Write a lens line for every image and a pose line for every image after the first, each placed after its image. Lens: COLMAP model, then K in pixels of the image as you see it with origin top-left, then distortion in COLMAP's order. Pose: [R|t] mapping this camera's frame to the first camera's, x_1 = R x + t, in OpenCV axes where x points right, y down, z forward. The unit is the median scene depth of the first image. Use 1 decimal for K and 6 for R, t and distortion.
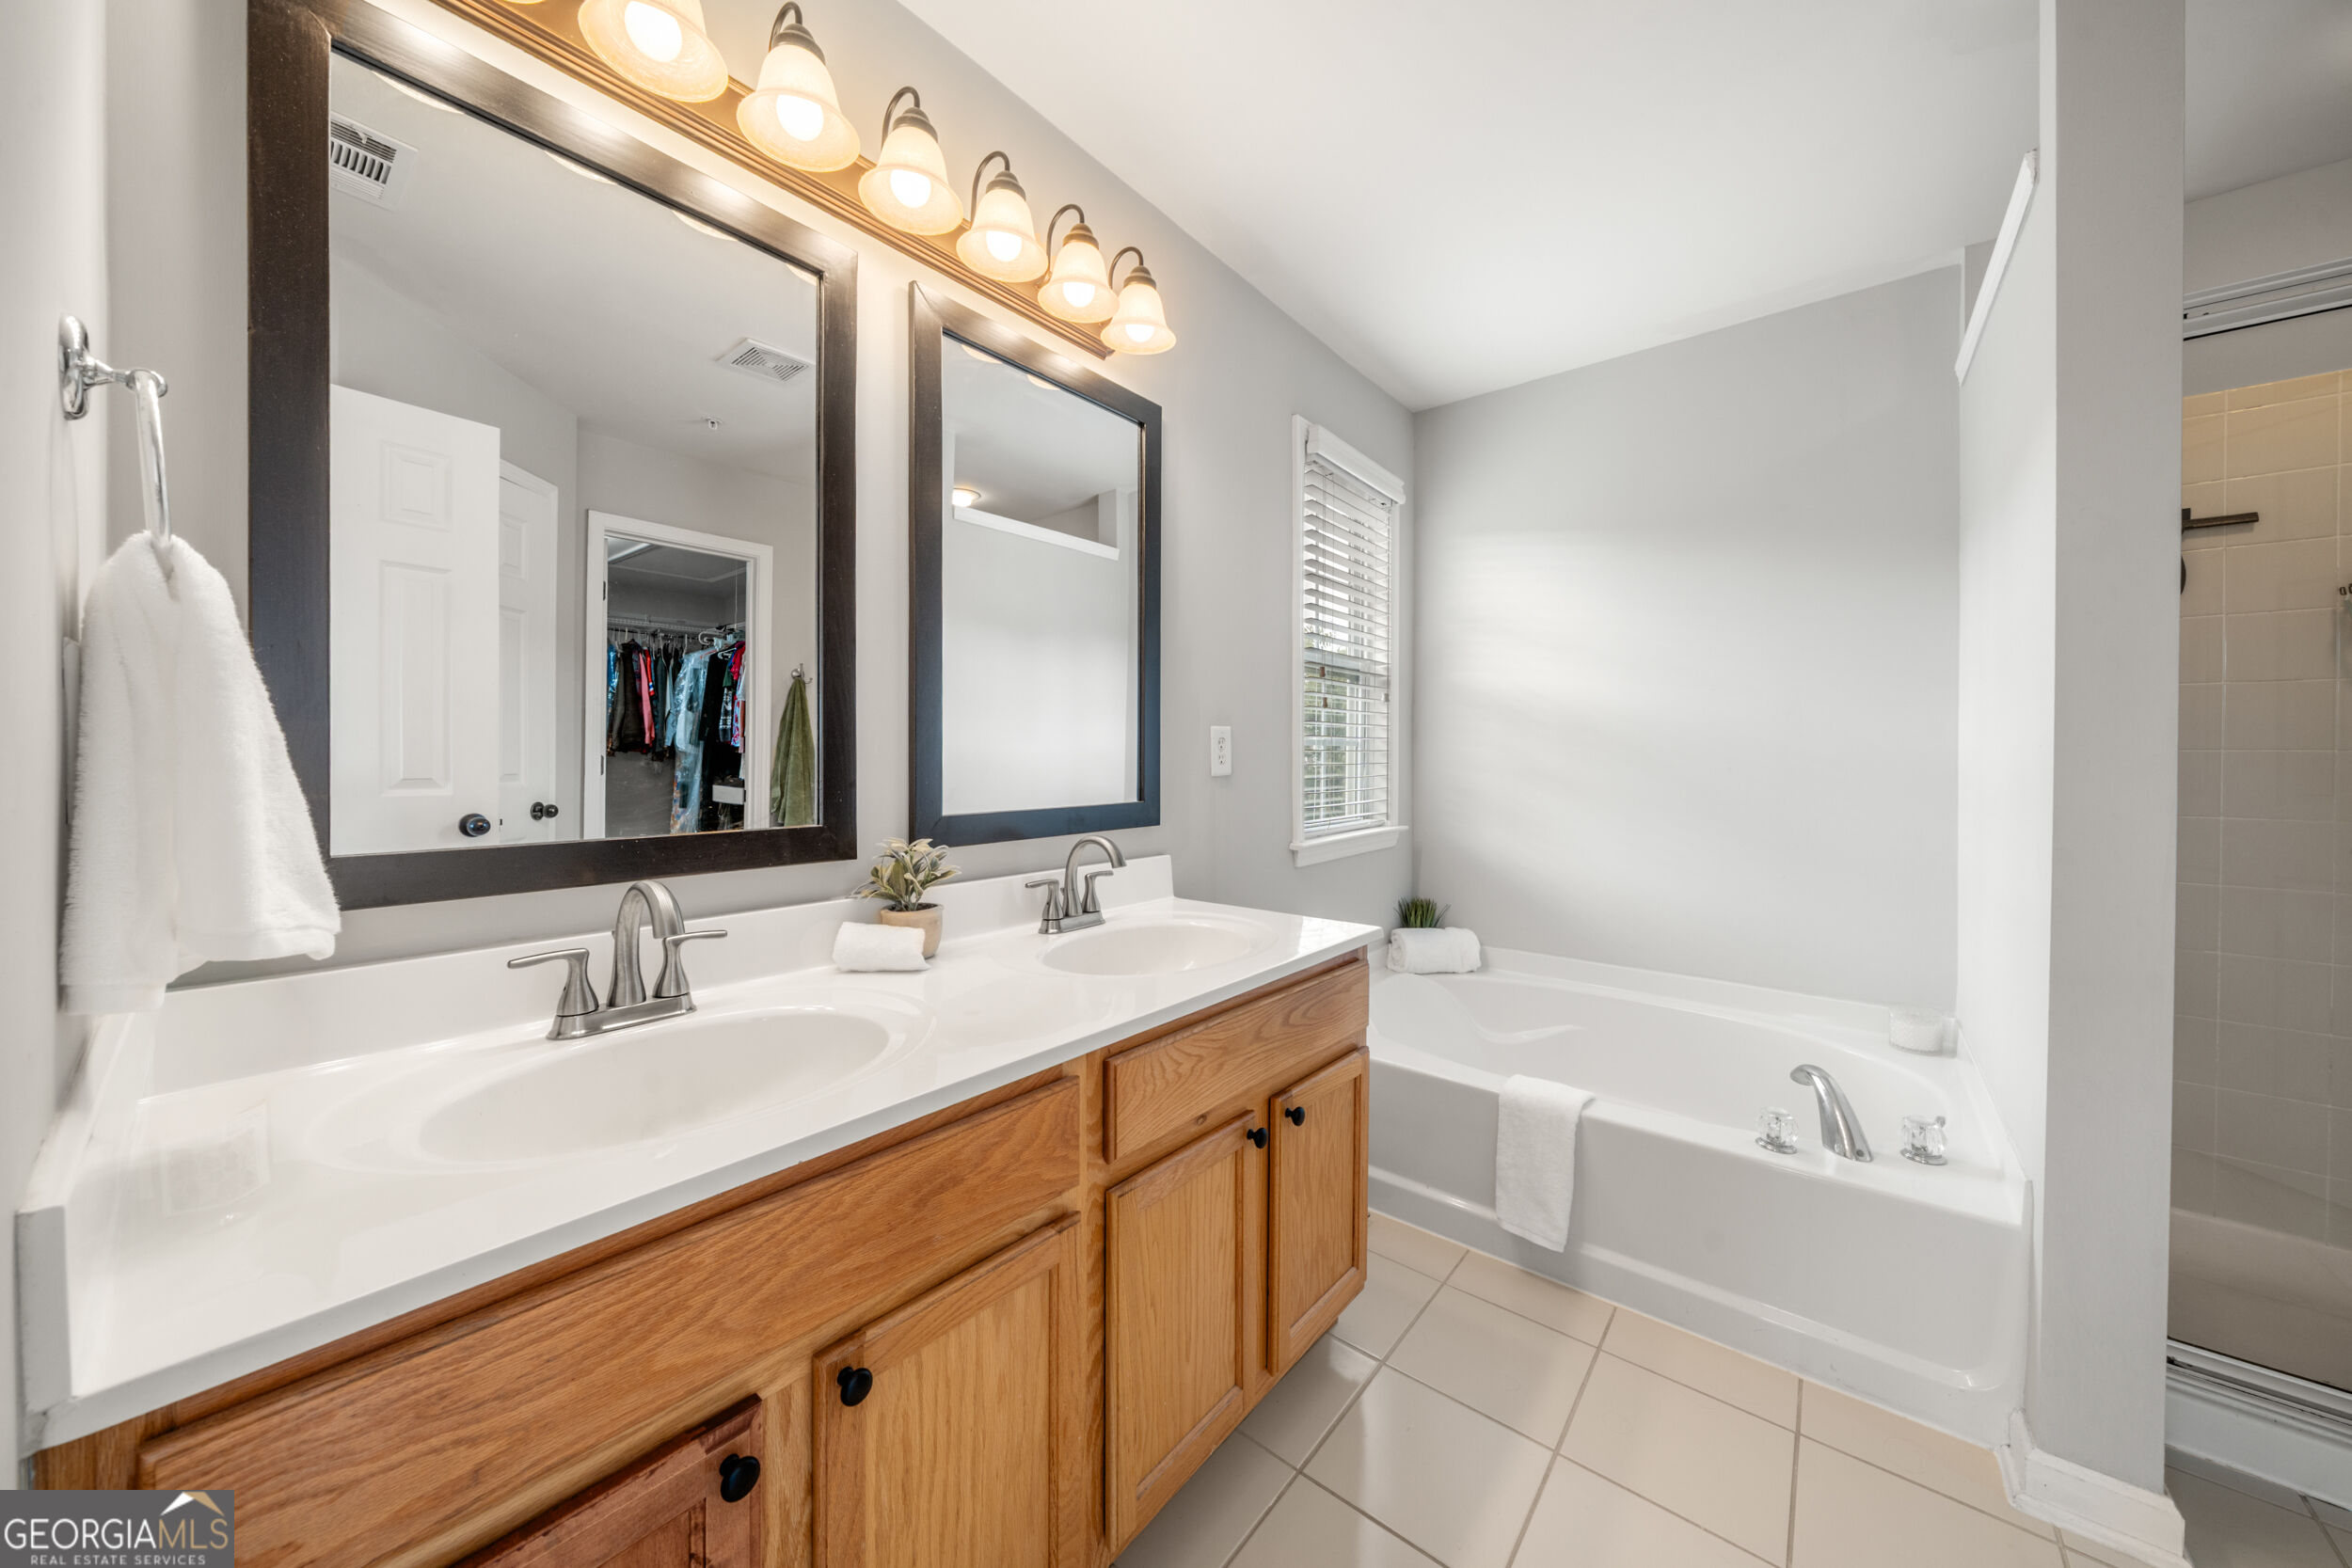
lens RADIAL K [[818.3, 0, 1155.5], [0, 818.3, 758.5], [0, 0, 1]] dist [-0.005411, -0.000062]
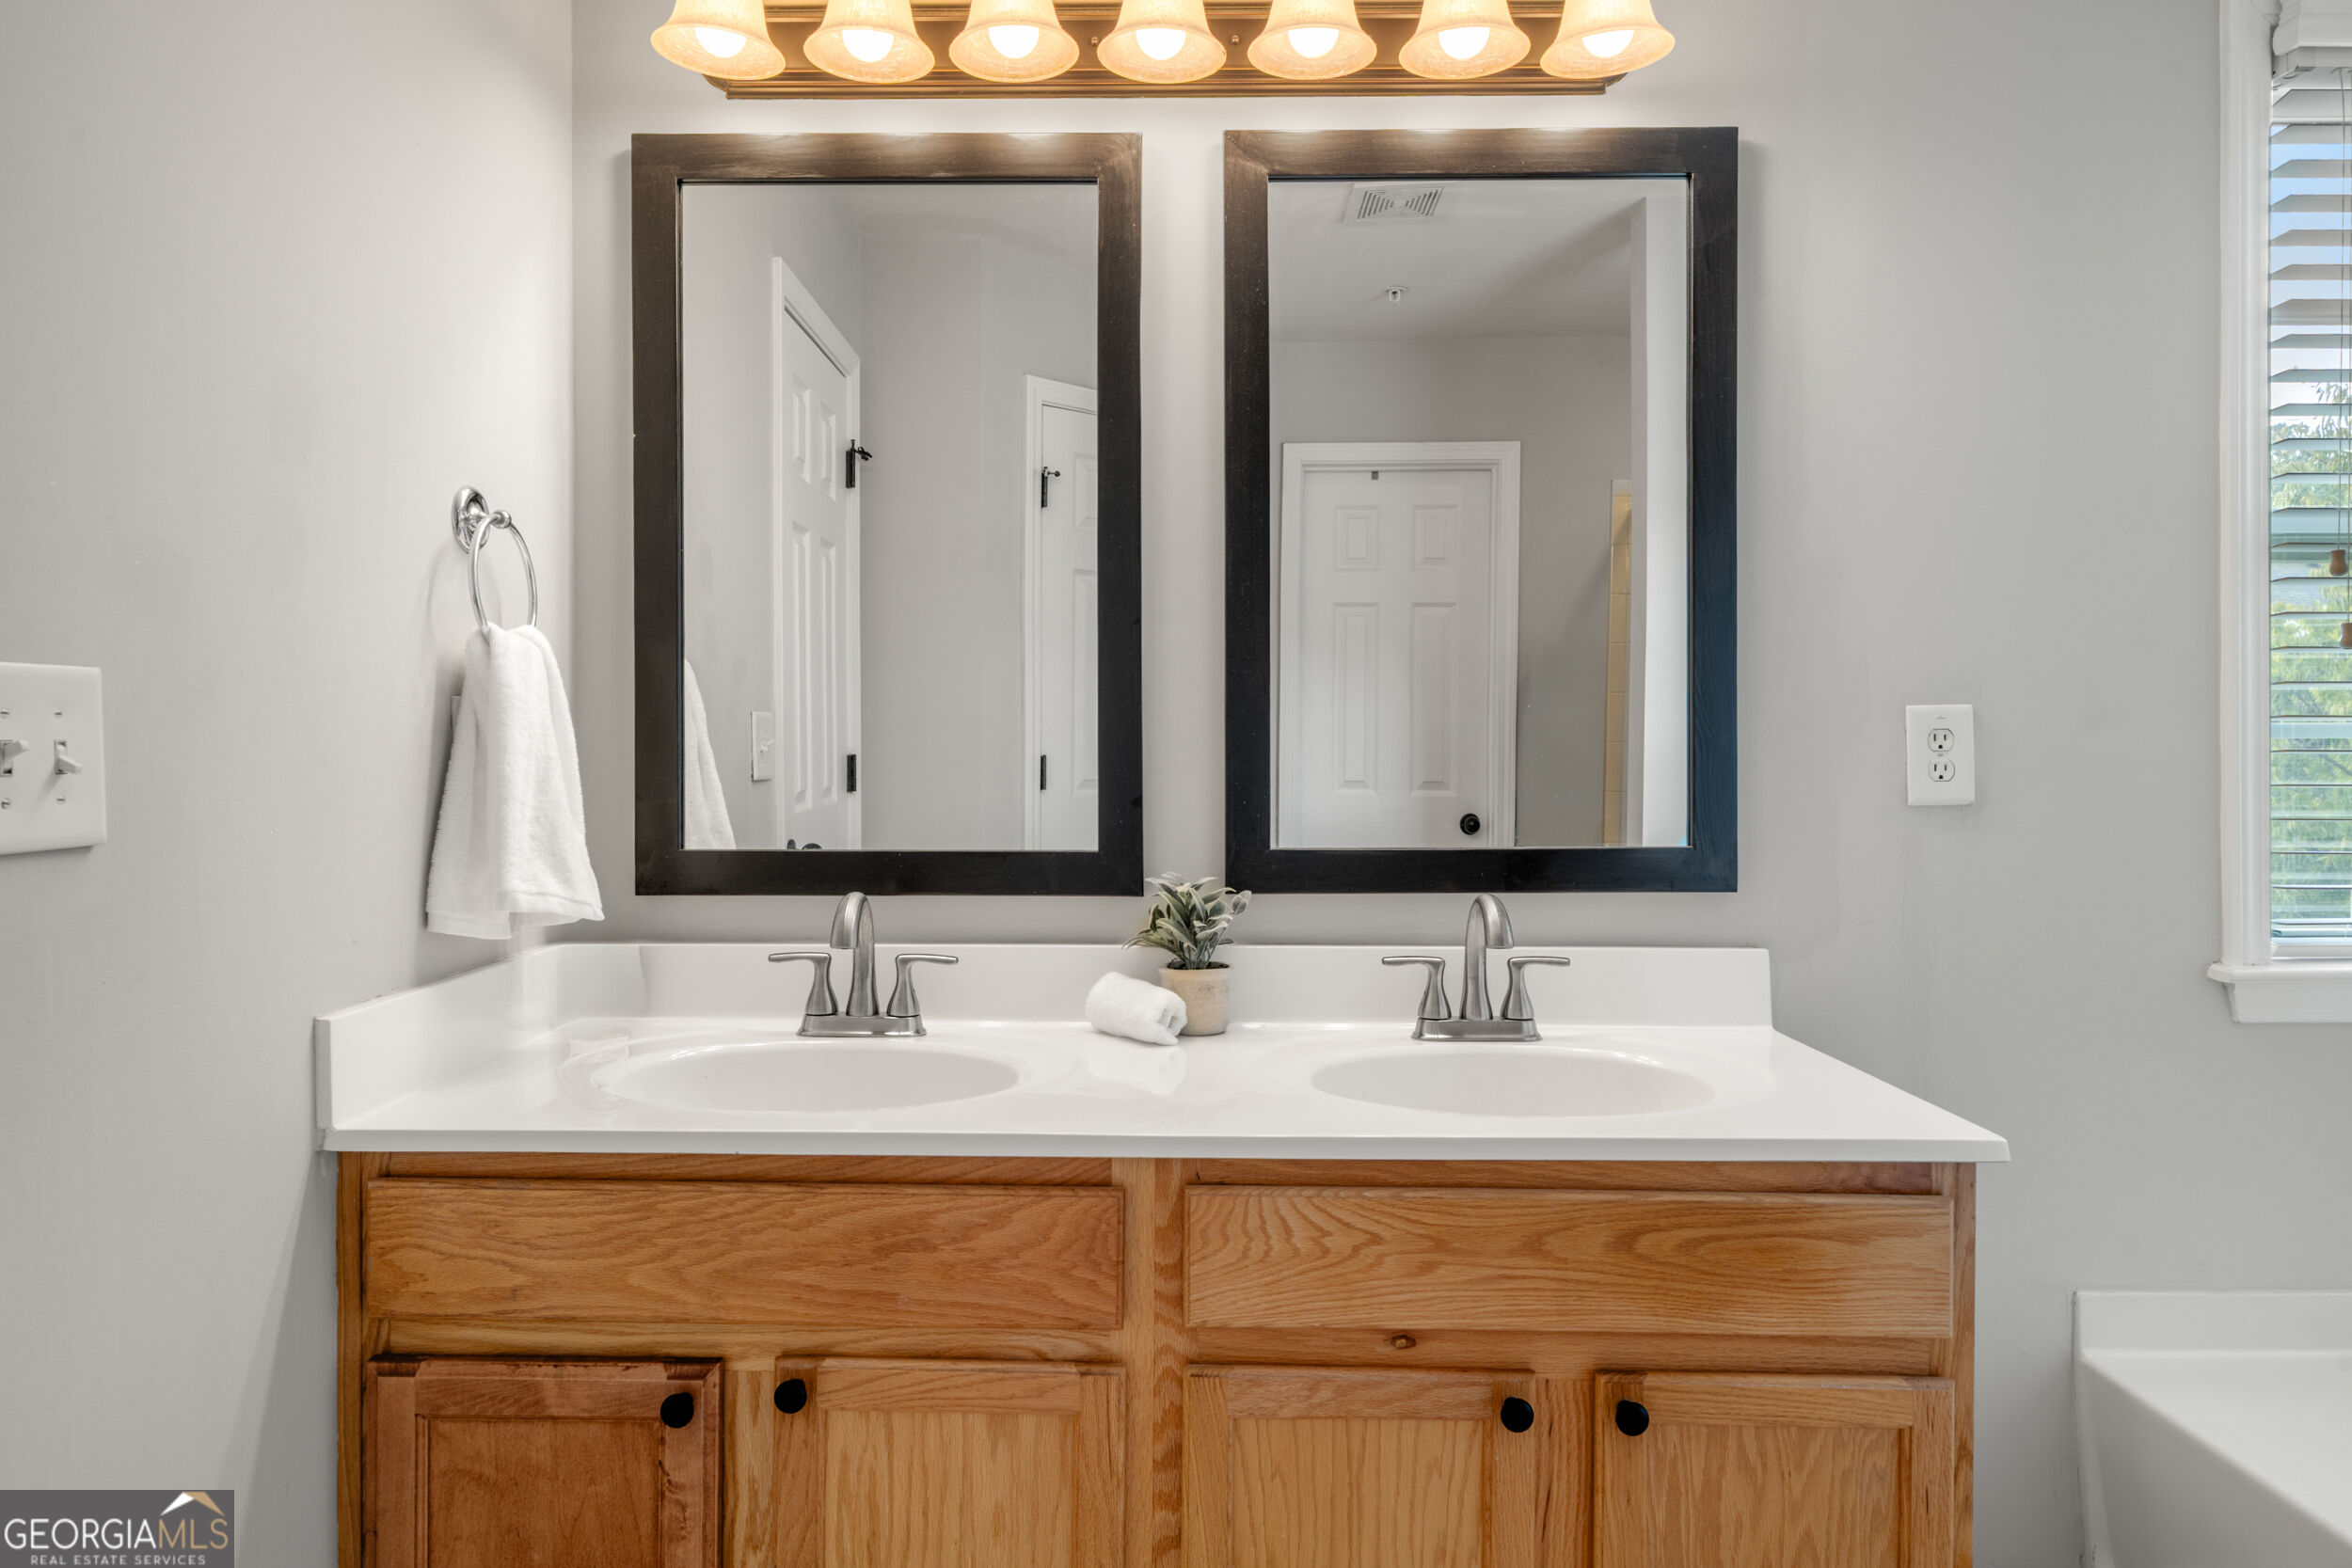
lens RADIAL K [[1492.0, 0, 1167.1], [0, 1492.0, 748.6], [0, 0, 1]] dist [0.000489, -0.001136]
pose [[0.627033, -0.001757, -0.778991, 0.640096], [-0.000778, 0.999996, -0.002882, -0.013592], [0.778992, 0.002413, 0.627029, 0.093429]]
